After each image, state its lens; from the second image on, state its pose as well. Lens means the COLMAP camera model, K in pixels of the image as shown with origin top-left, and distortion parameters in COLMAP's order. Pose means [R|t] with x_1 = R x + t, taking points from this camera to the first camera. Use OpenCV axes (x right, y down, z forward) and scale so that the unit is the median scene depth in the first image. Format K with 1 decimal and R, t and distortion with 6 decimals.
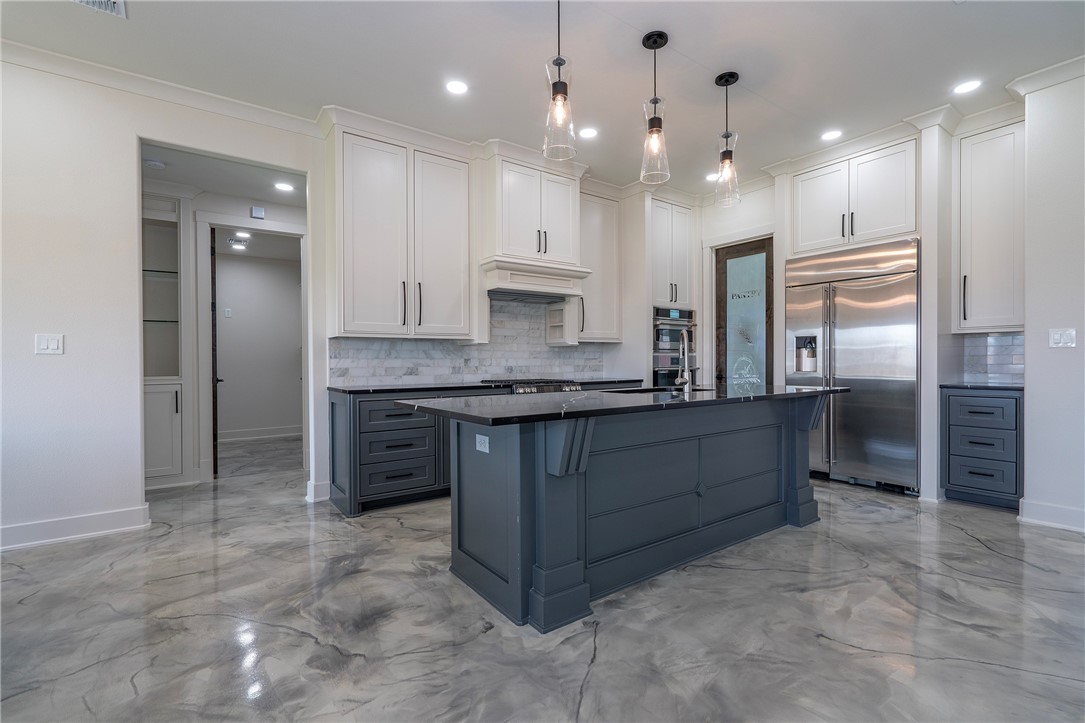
lens RADIAL K [[486.6, 0, 540.9], [0, 486.6, 363.4], [0, 0, 1]] dist [-0.010633, 0.003641]
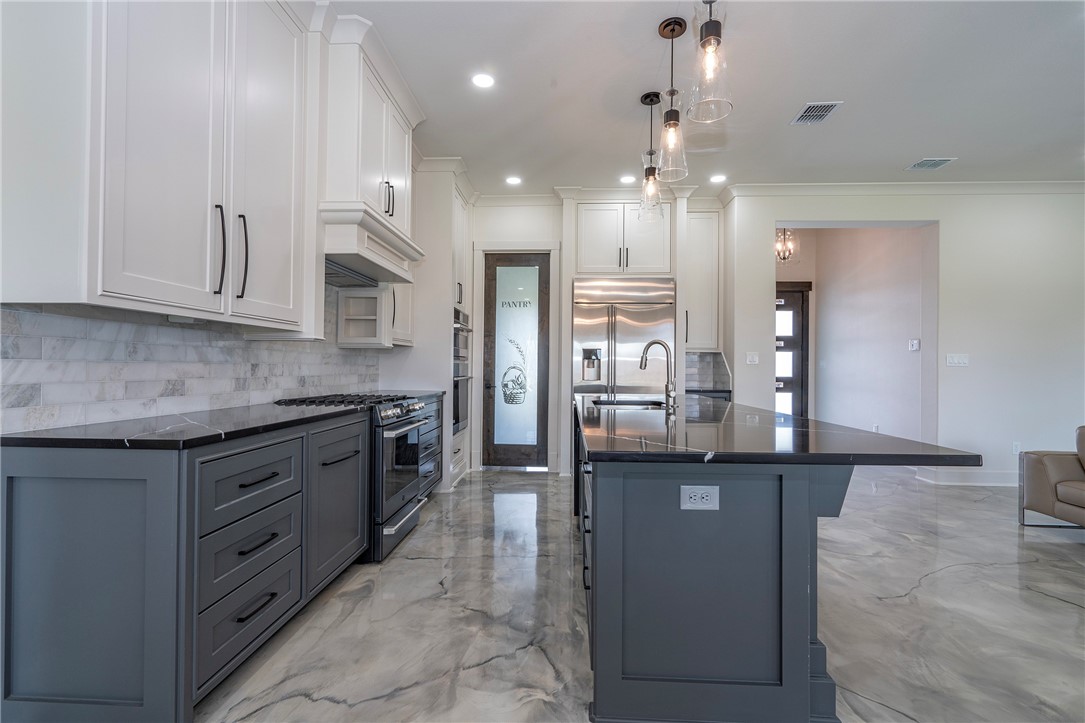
lens RADIAL K [[486.6, 0, 542.8], [0, 486.6, 362.2], [0, 0, 1]] dist [-0.010633, 0.003641]
pose [[0.625567, 0.017920, 0.779964, -0.420158], [-0.006828, 0.999824, -0.017496, -0.004199], [-0.780140, 0.005620, 0.625579, 0.407010]]
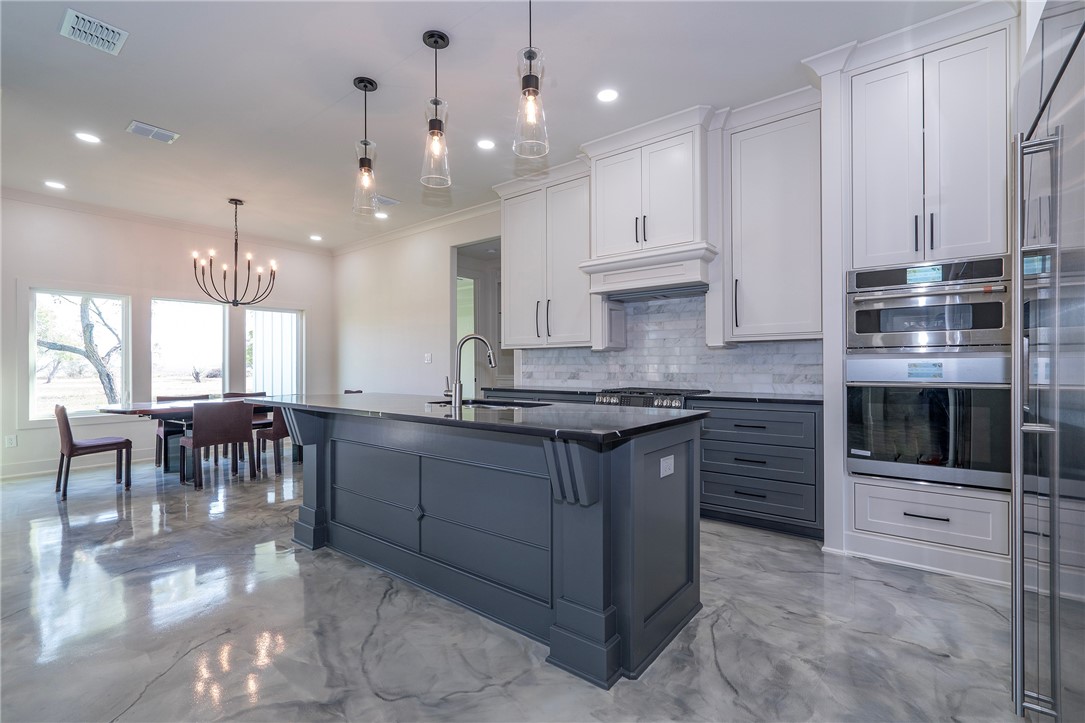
lens RADIAL K [[486.6, 0, 542.0], [0, 486.6, 365.3], [0, 0, 1]] dist [-0.010633, 0.003641]
pose [[0.276792, 0.004531, -0.960919, 0.813585], [-0.002915, 0.999988, 0.003875, -0.012961], [0.960926, 0.001729, 0.276801, 0.622005]]
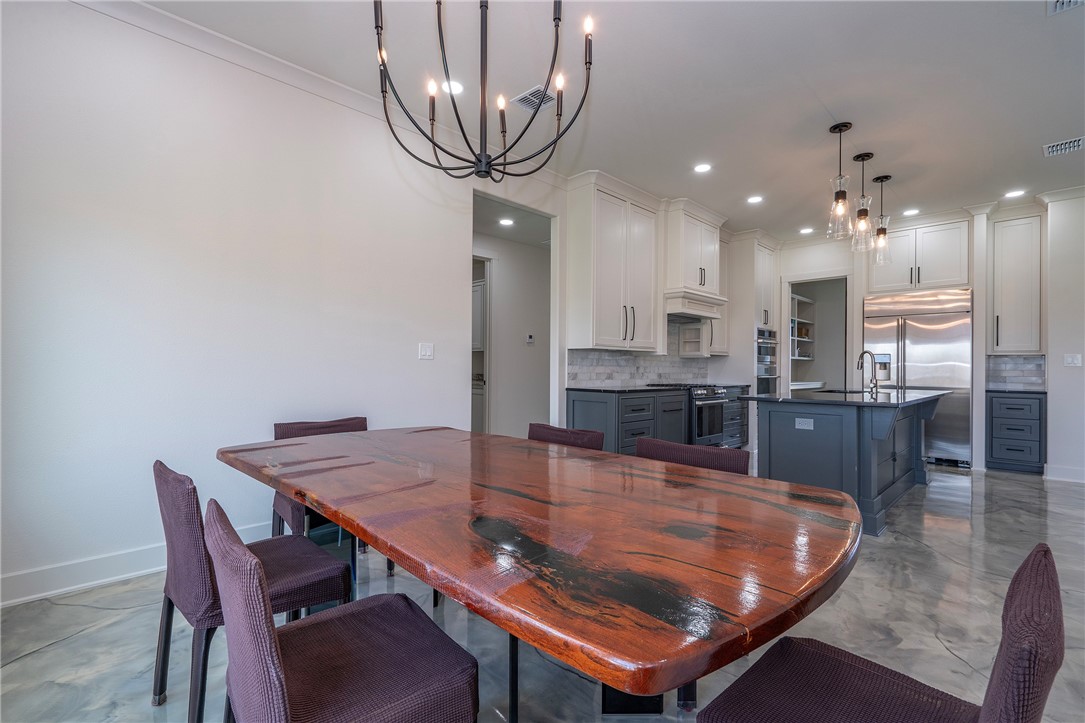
lens RADIAL K [[486.6, 0, 540.6], [0, 486.6, 363.4], [0, 0, 1]] dist [-0.010633, 0.003641]
pose [[0.988408, 0.016055, 0.150971, -0.637838], [-0.013999, 0.999794, -0.014669, 0.003420], [-0.151175, 0.012386, 0.988429, -0.211741]]
